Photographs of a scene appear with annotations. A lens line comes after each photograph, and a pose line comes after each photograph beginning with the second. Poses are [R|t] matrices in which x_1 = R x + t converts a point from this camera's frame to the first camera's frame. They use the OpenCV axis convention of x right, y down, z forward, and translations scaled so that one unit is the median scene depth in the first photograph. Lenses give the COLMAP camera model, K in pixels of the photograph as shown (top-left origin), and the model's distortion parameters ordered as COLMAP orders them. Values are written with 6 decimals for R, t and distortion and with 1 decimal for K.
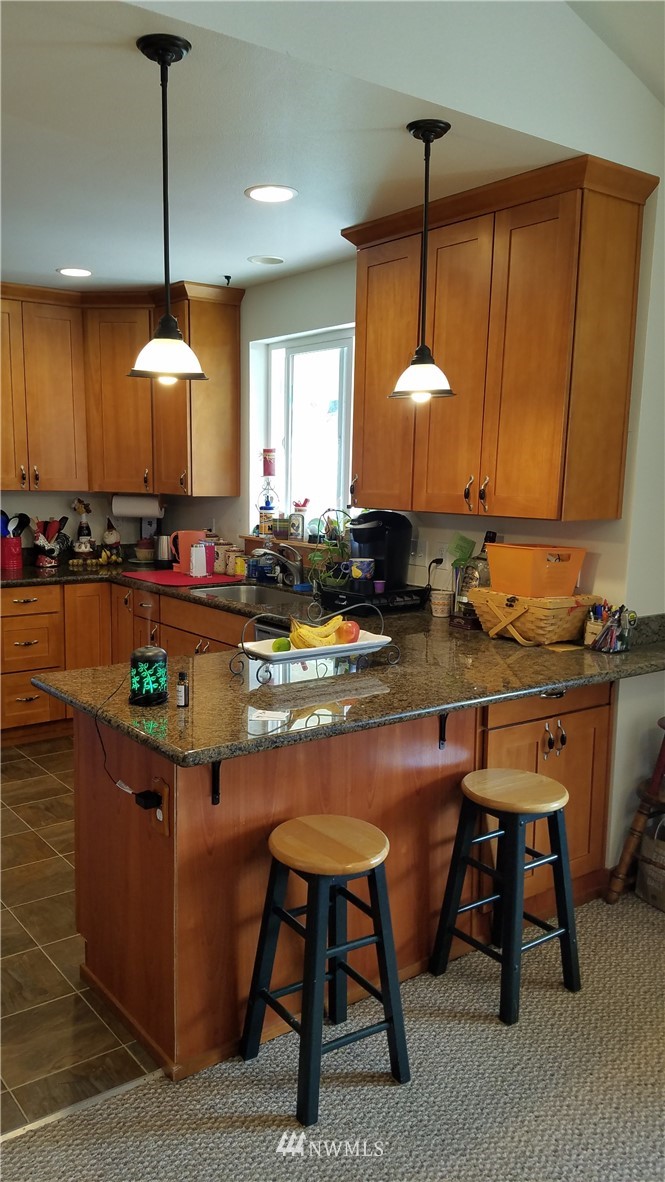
lens RADIAL K [[888.3, 0, 332.5], [0, 888.3, 591.0], [0, 0, 1]] dist [0.196046, -0.285003]
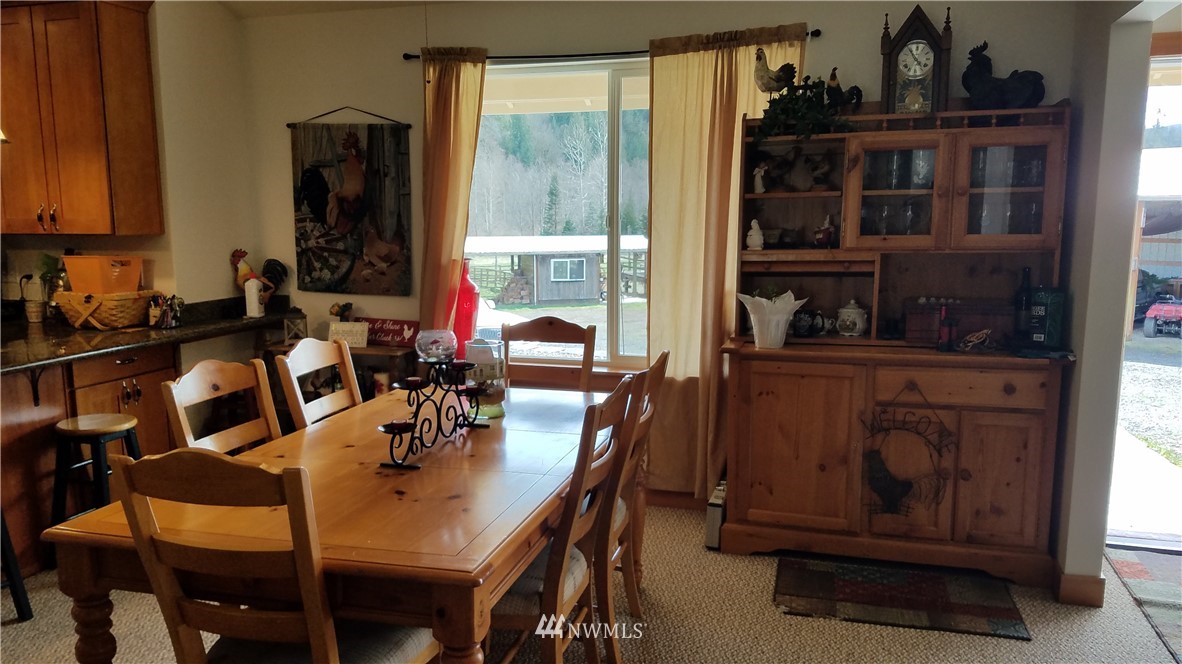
lens RADIAL K [[912.5, 0, 587.1], [0, 912.5, 374.4], [0, 0, 1]] dist [-0.006478, -0.004333]
pose [[0.808099, -0.117587, 0.577191, 0.005535], [0.091293, 0.993034, 0.074488, 0.092588], [-0.581929, -0.007500, 0.813205, -0.540849]]
